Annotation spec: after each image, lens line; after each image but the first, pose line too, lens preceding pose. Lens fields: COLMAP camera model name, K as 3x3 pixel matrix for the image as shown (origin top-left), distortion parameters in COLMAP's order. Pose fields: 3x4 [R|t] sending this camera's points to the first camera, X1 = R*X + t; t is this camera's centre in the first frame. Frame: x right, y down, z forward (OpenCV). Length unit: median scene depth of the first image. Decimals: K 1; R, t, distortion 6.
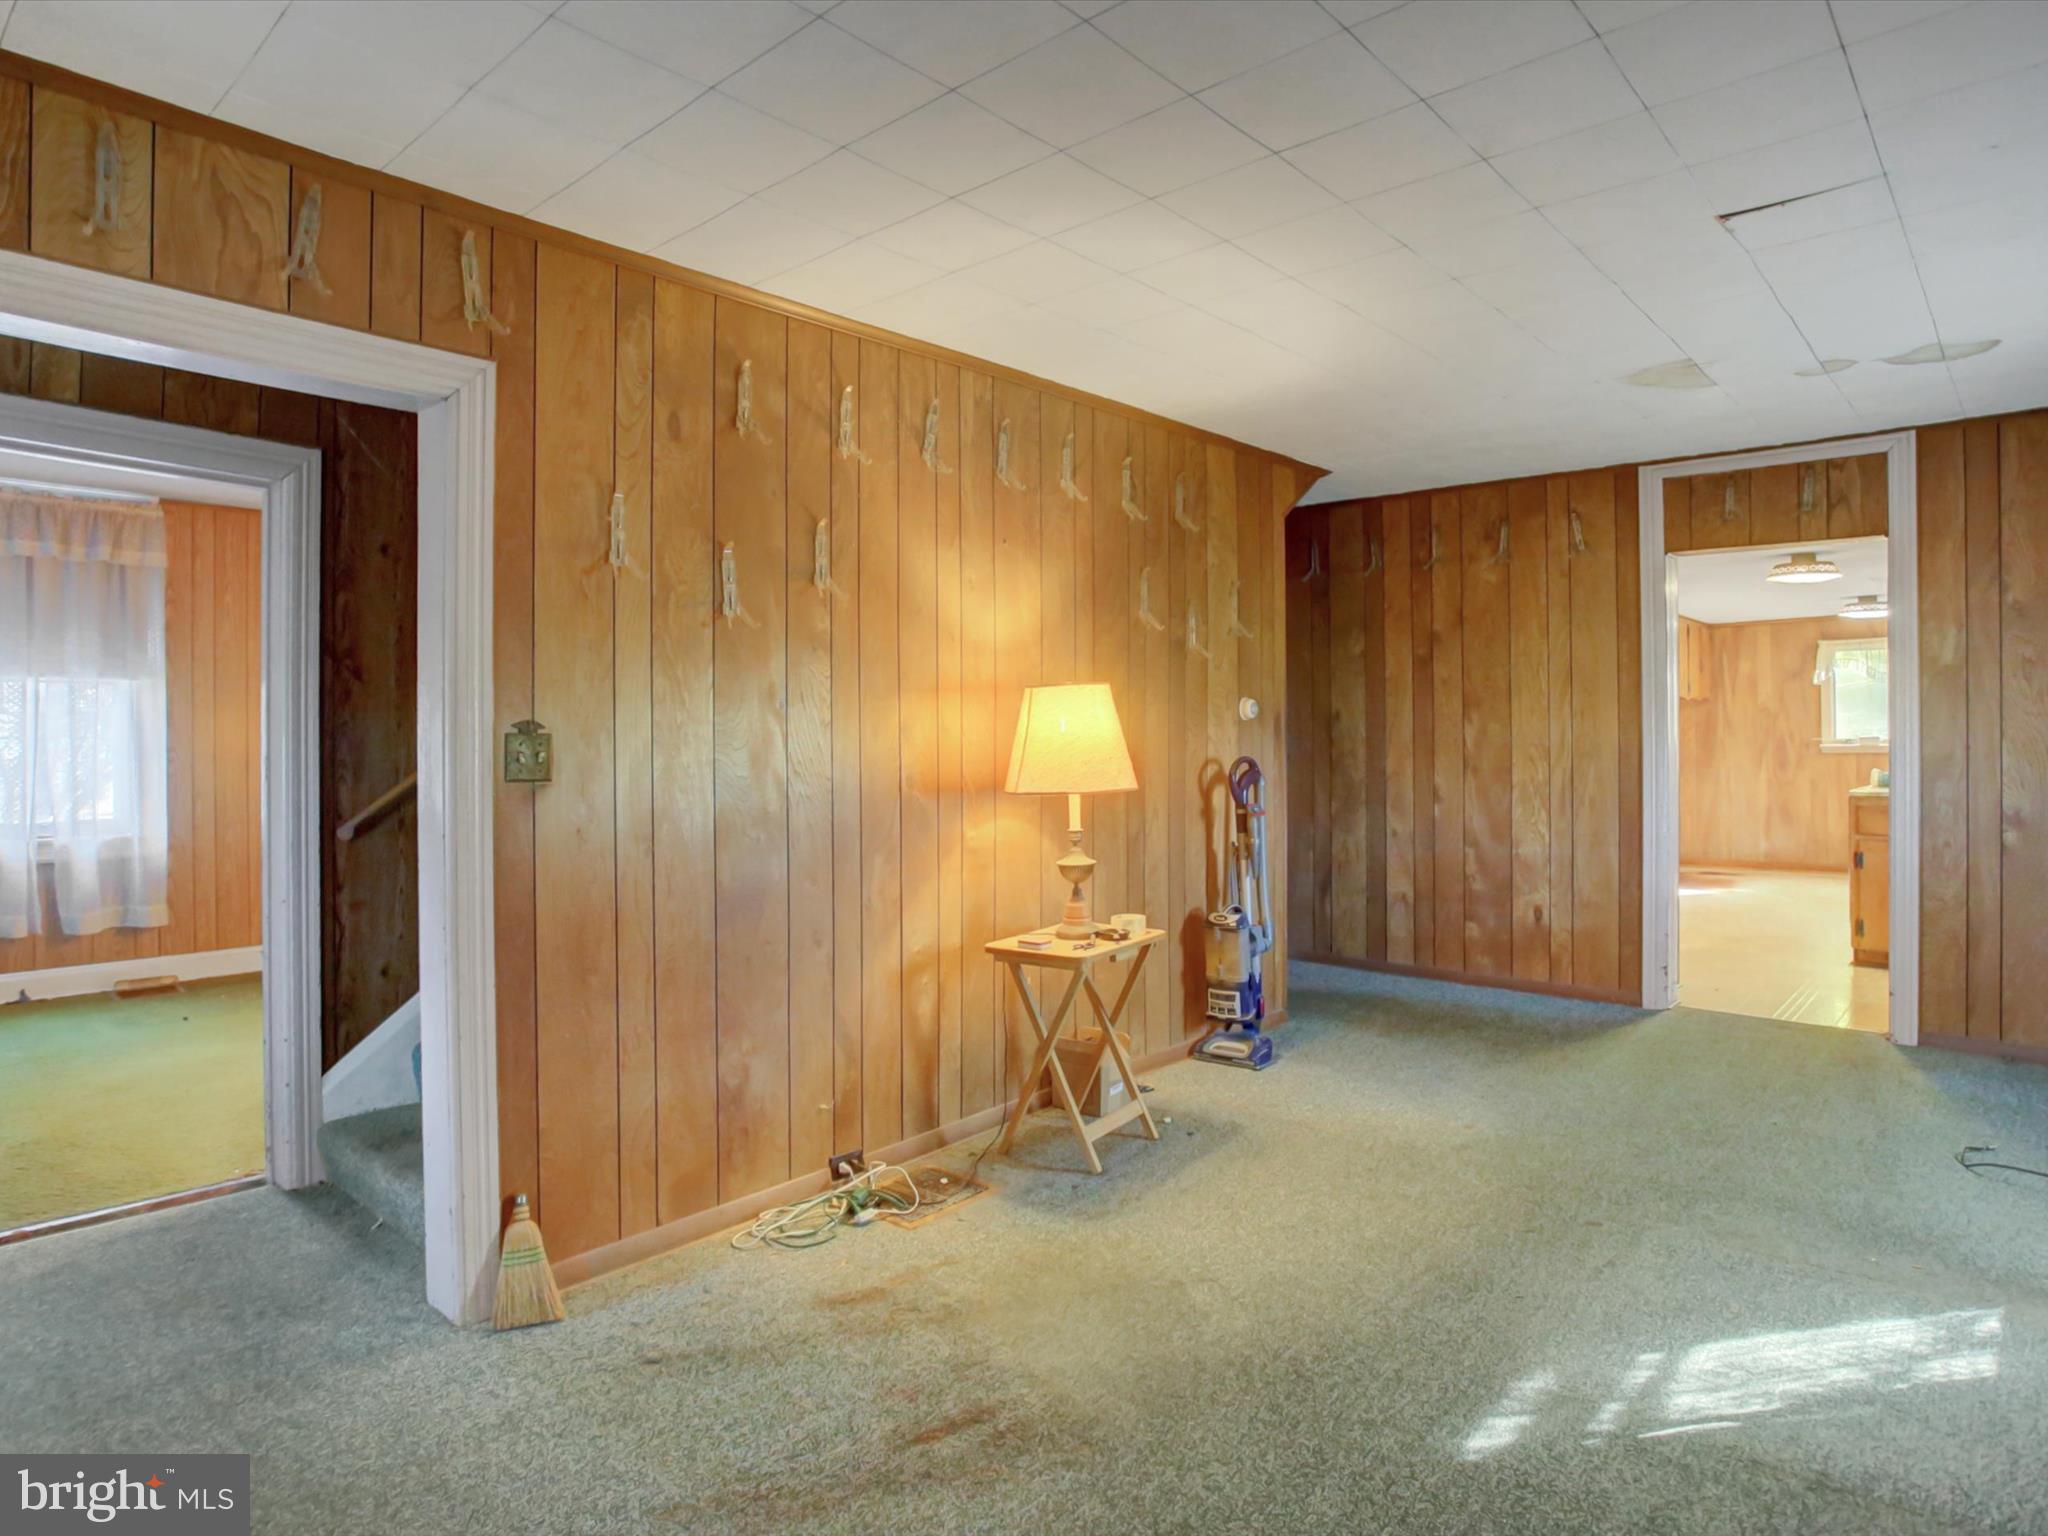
lens RADIAL K [[1209.3, 0, 1007.8], [0, 1209.3, 753.6], [0, 0, 1]] dist [-0.056443, 0.027260]
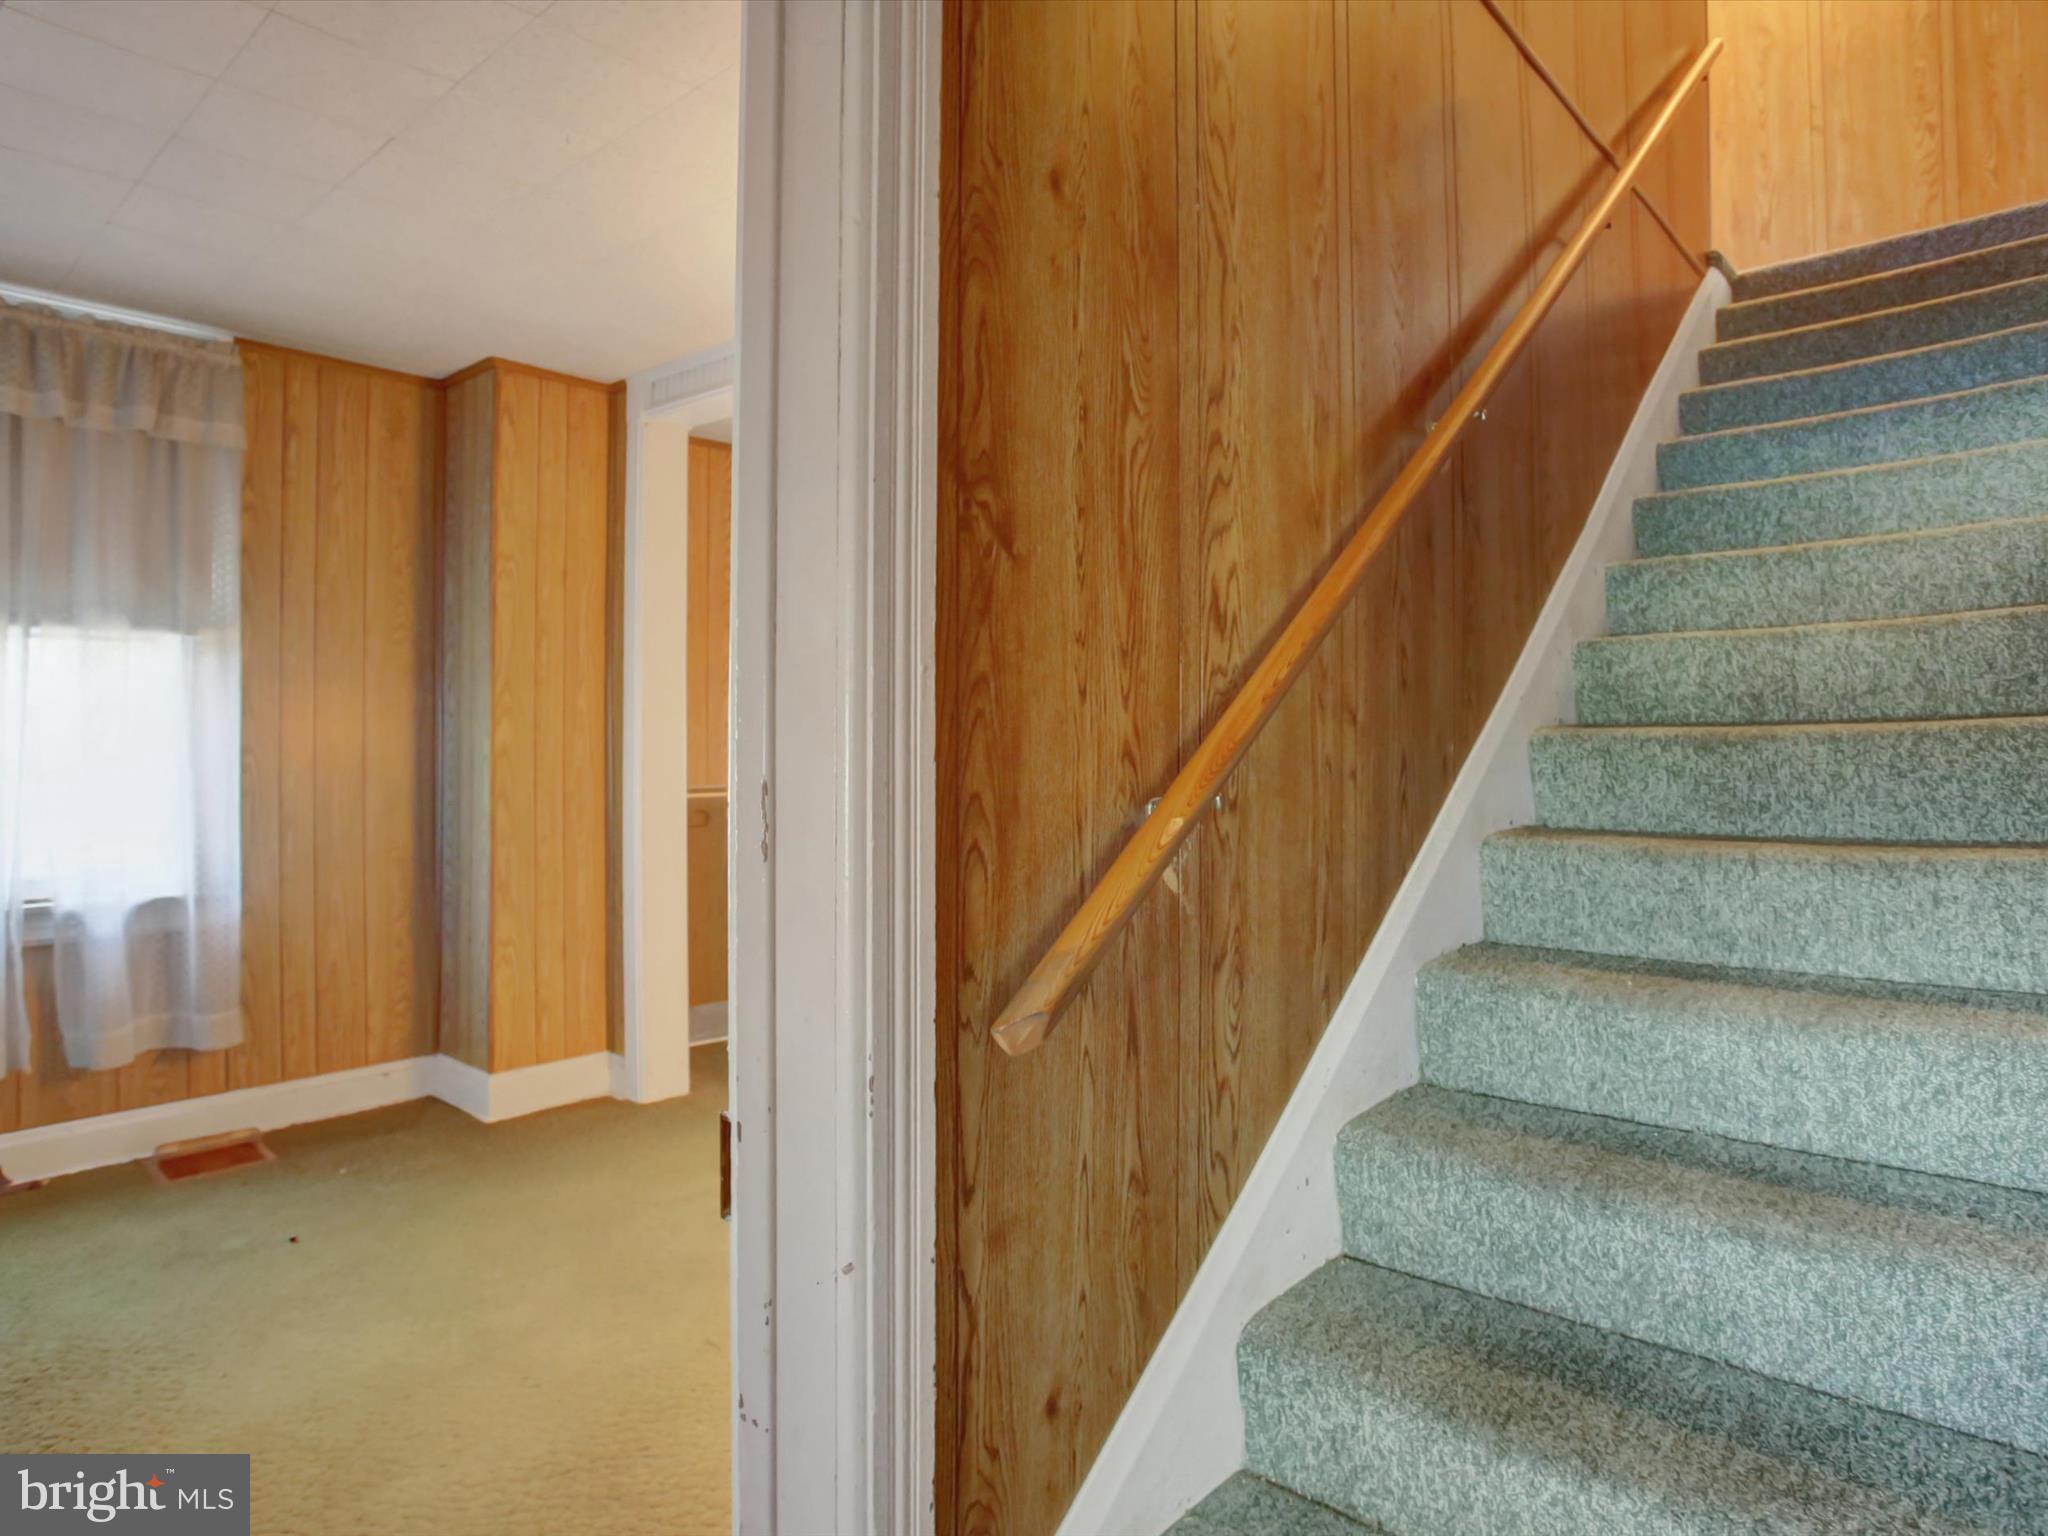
lens RADIAL K [[1209.3, 0, 1012.9], [0, 1209.3, 735.3], [0, 0, 1]] dist [-0.056443, 0.027260]
pose [[0.999978, 0.001003, 0.006497, -0.333656], [-0.000922, 0.999922, -0.012426, -0.004198], [-0.006509, 0.012419, 0.999902, 0.407151]]
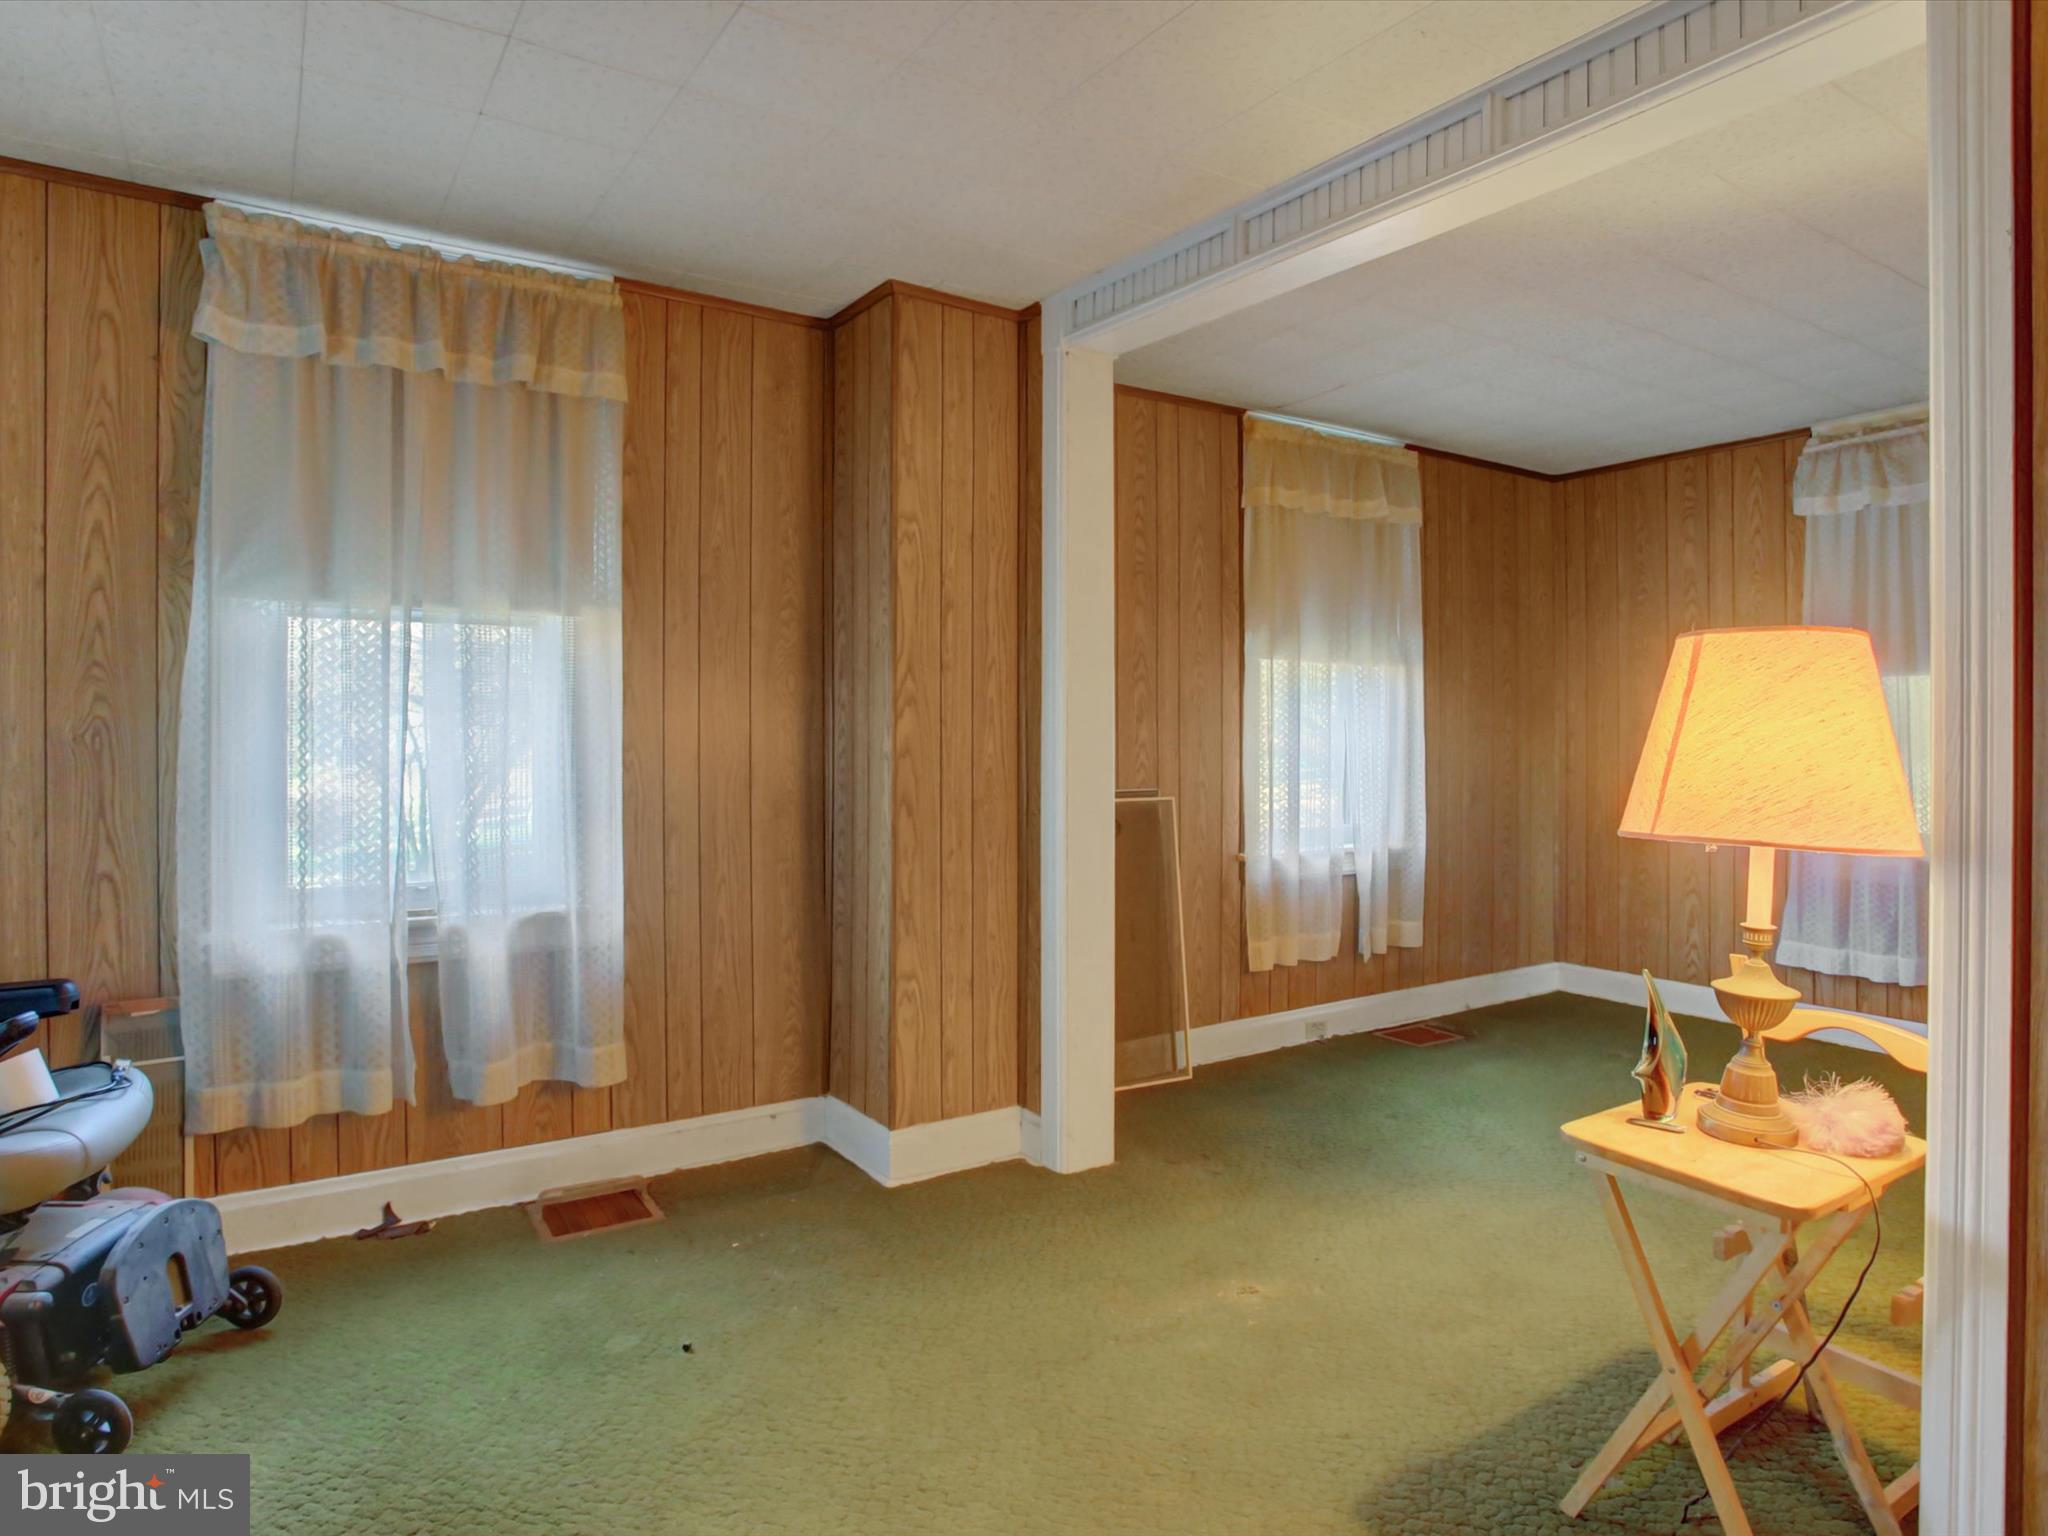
lens RADIAL K [[1209.3, 0, 1025.4], [0, 1209.3, 750.2], [0, 0, 1]] dist [-0.056443, 0.027260]
pose [[0.971576, 0.007195, -0.236618, -0.425212], [-0.005897, 0.999963, 0.006191, -0.006534], [0.236654, -0.004620, 0.971583, 0.540193]]
